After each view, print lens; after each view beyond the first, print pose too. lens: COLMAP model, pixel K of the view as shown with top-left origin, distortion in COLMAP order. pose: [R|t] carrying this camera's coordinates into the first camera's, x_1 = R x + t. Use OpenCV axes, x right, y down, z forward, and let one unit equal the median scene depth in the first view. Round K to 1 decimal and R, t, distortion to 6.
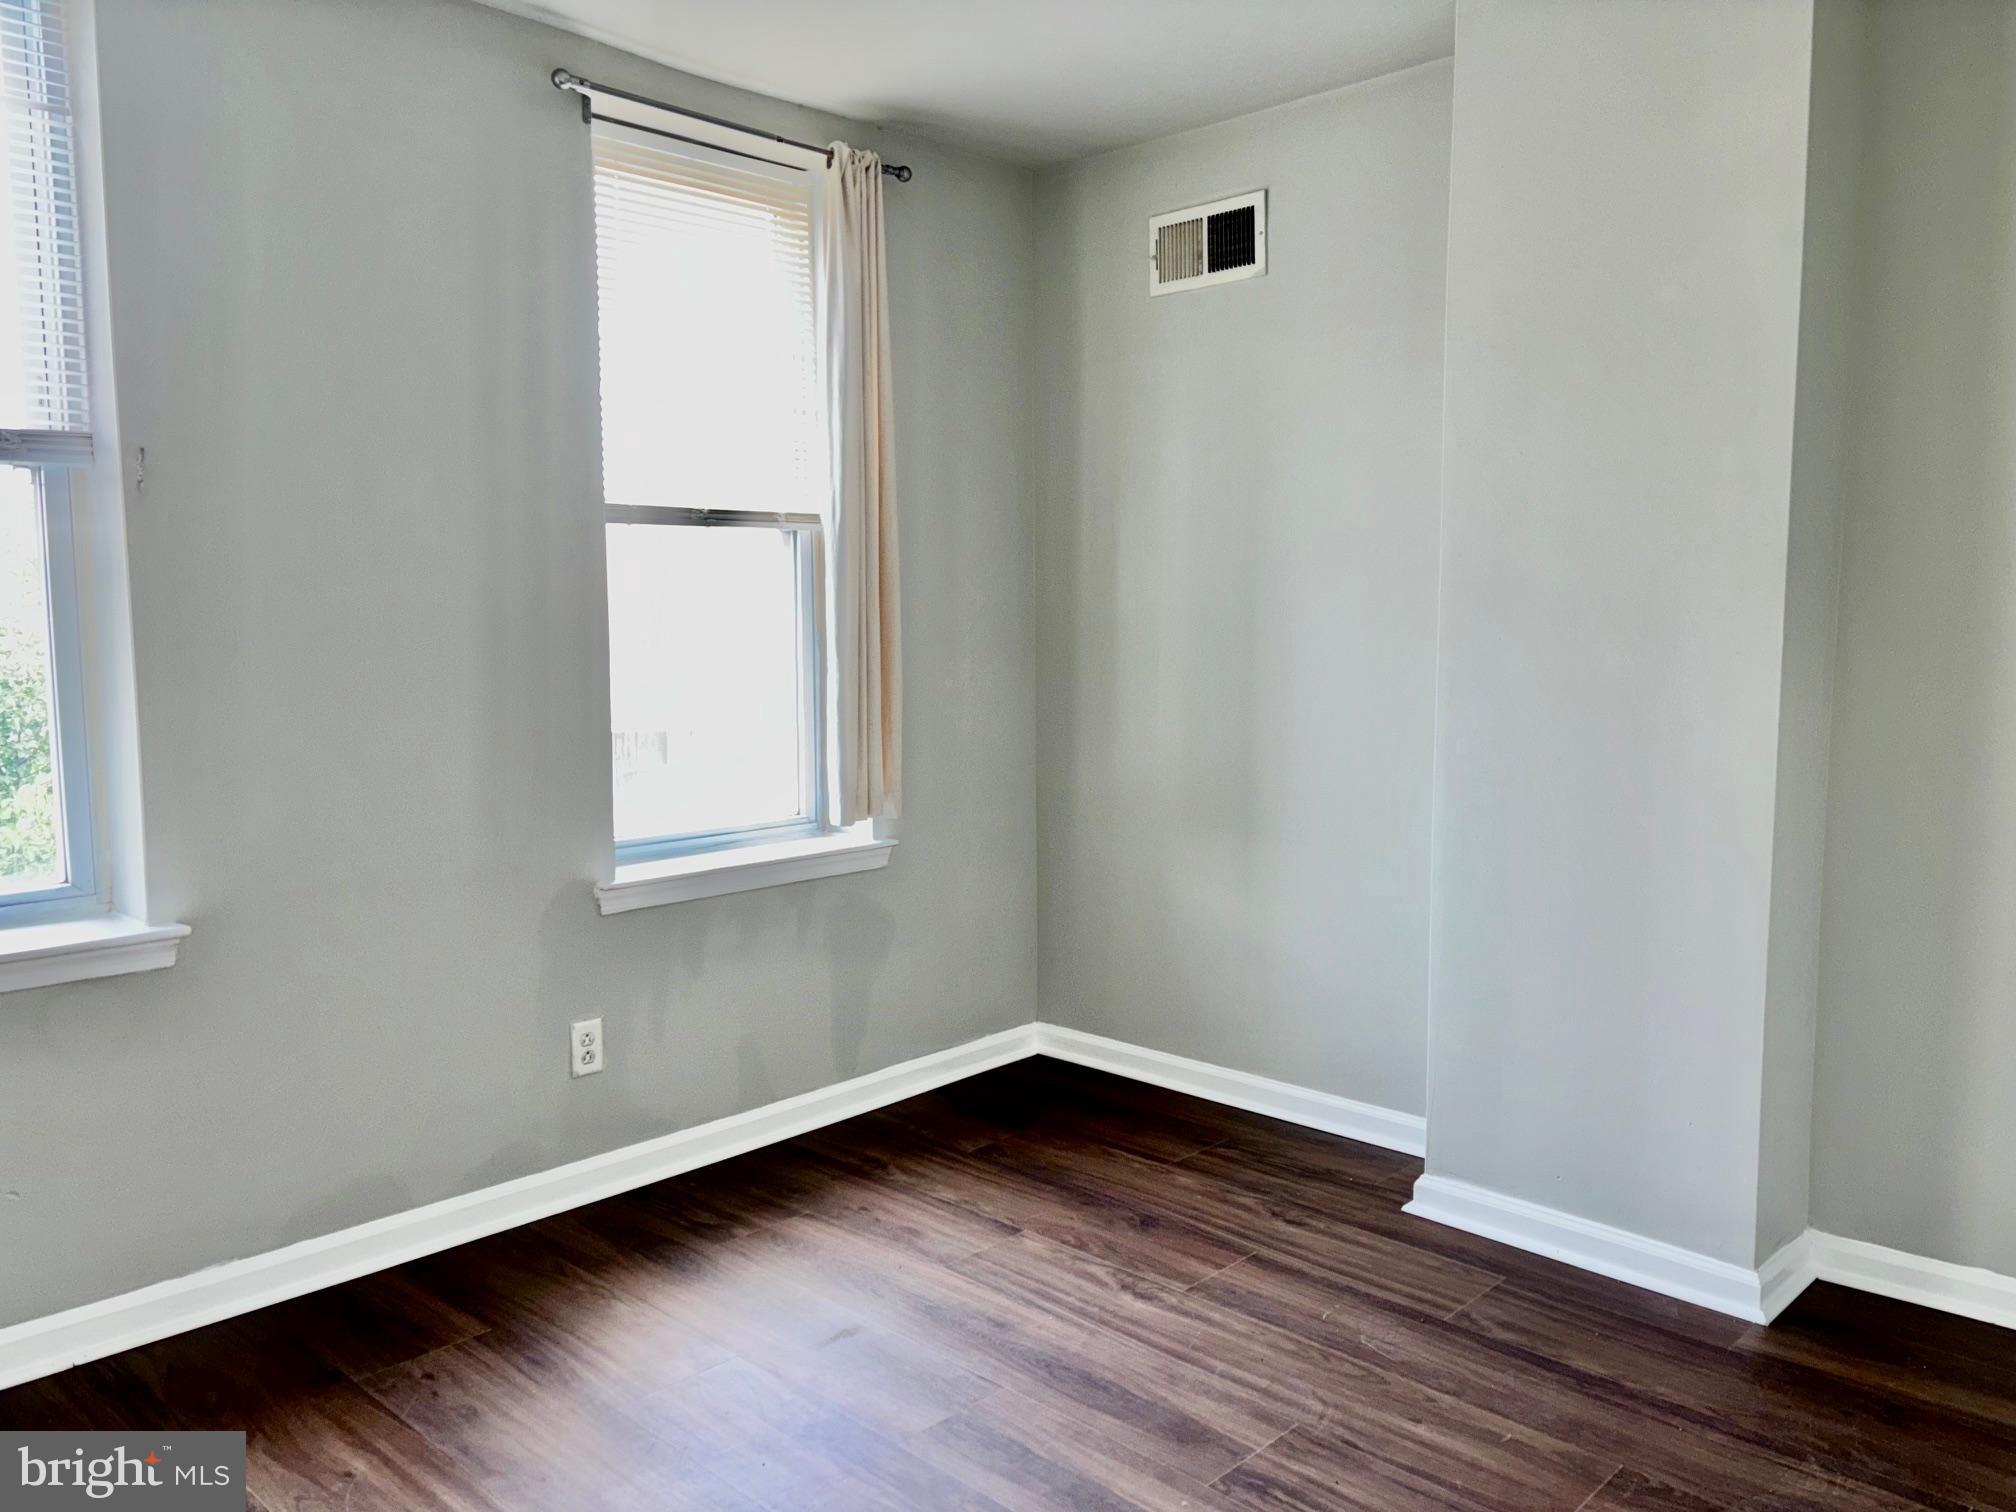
lens RADIAL K [[1528.3, 0, 1000.0], [0, 1528.3, 756.5], [0, 0, 1]] dist [0.043802, -0.040877]
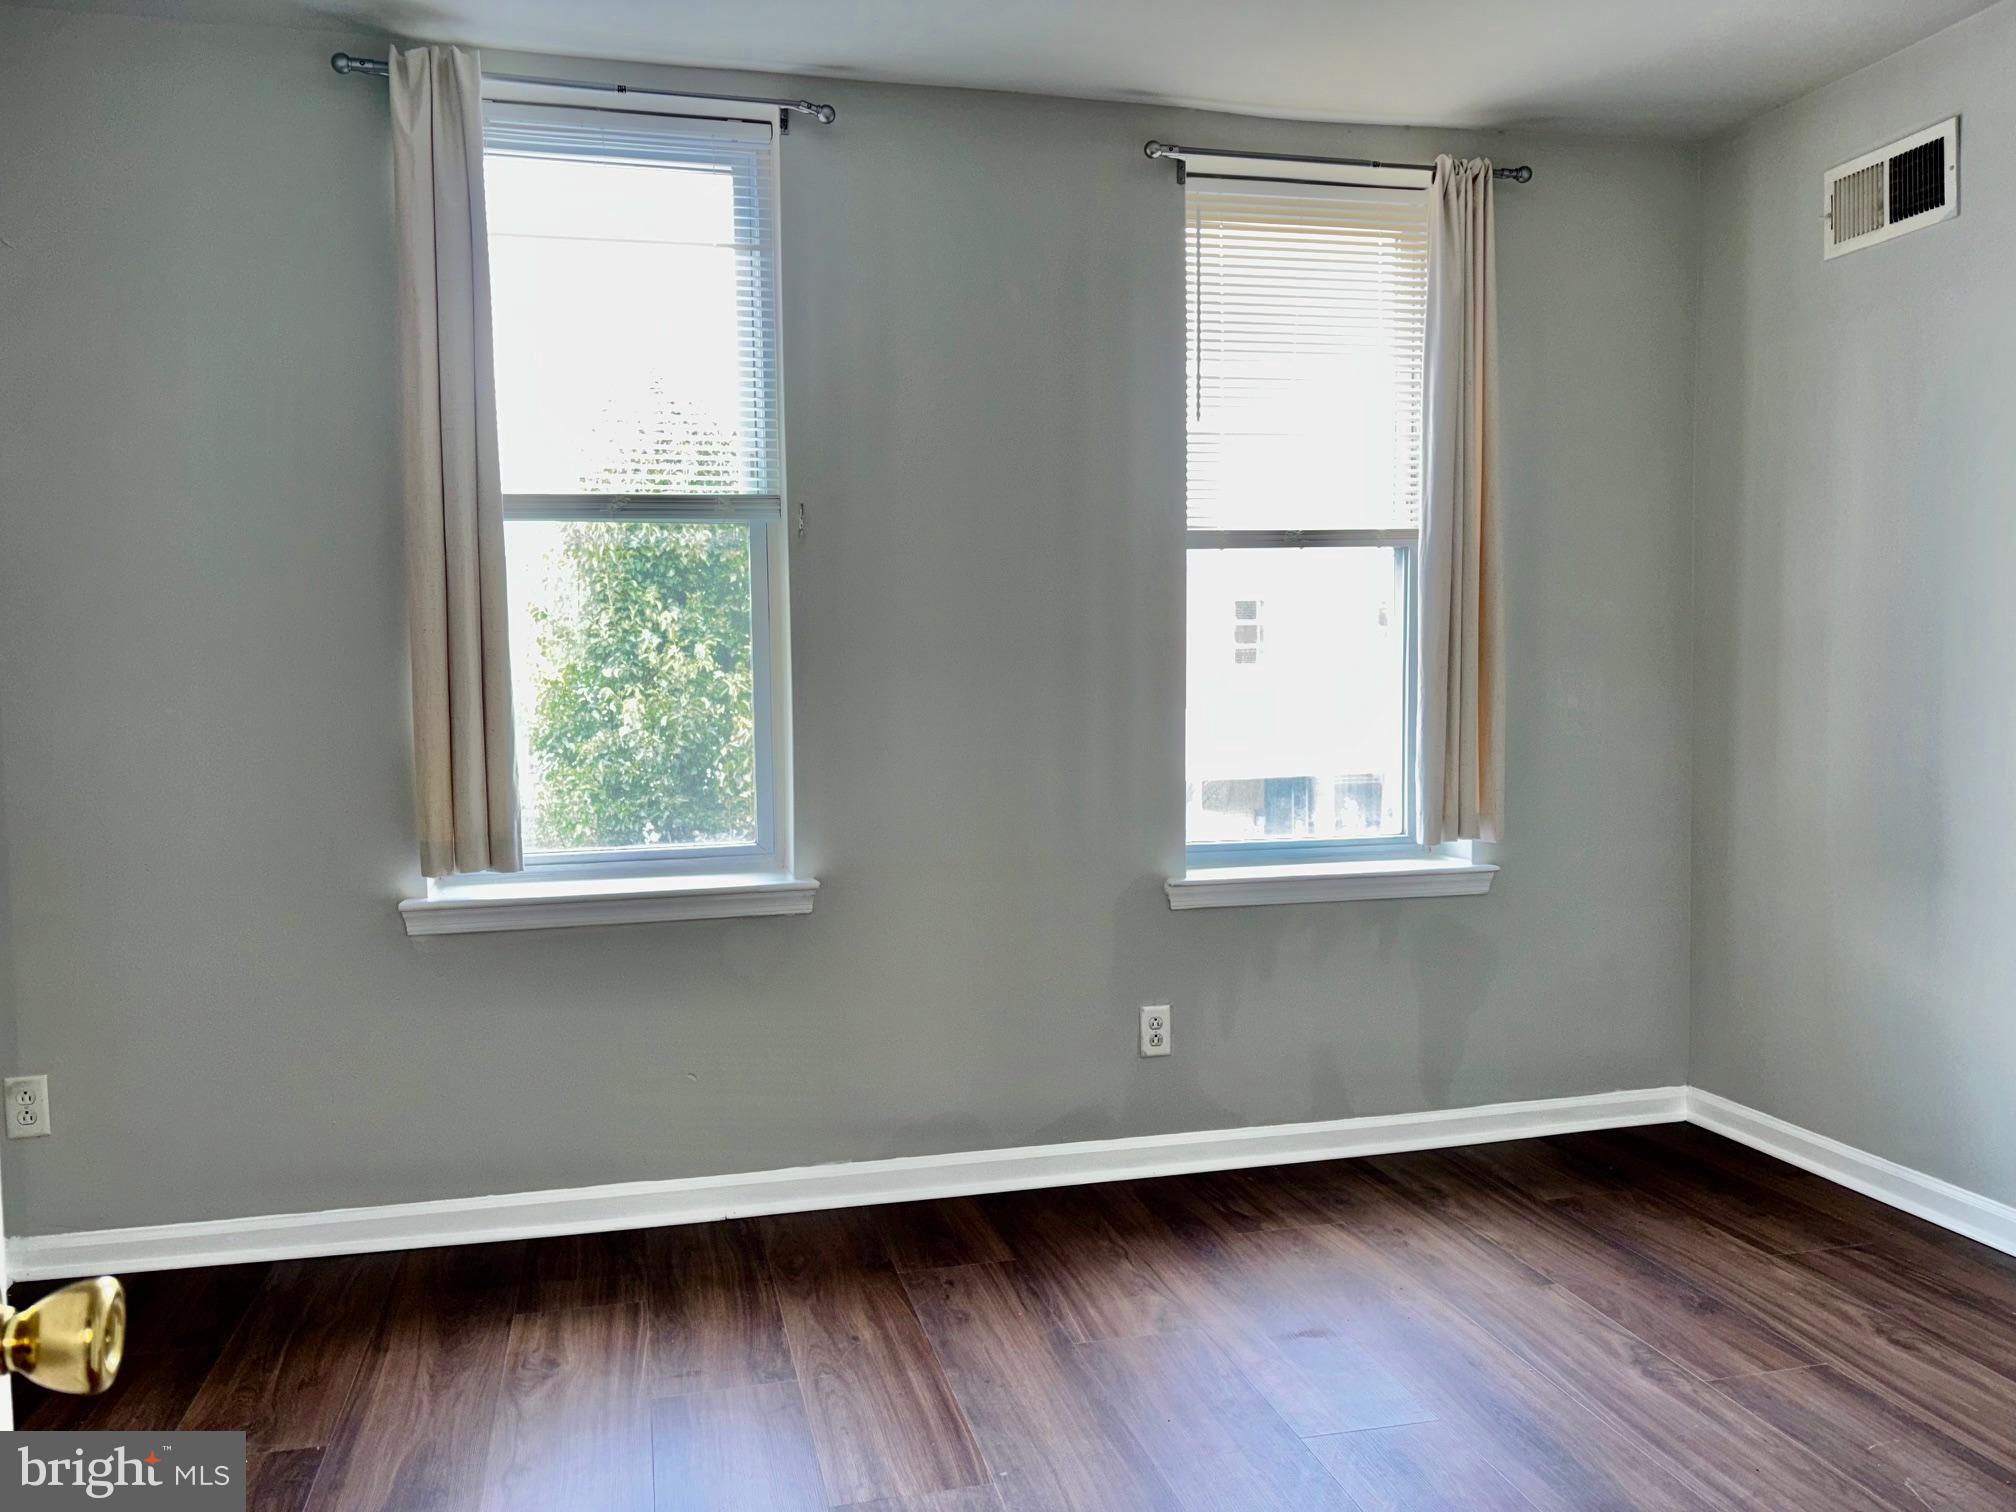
lens RADIAL K [[1528.3, 0, 990.1], [0, 1528.3, 749.0], [0, 0, 1]] dist [0.043802, -0.040877]
pose [[0.845436, 0.021928, -0.533626, 0.202435], [-0.042065, 0.998787, -0.025602, 0.023591], [0.532417, 0.044092, 0.845333, 0.019466]]
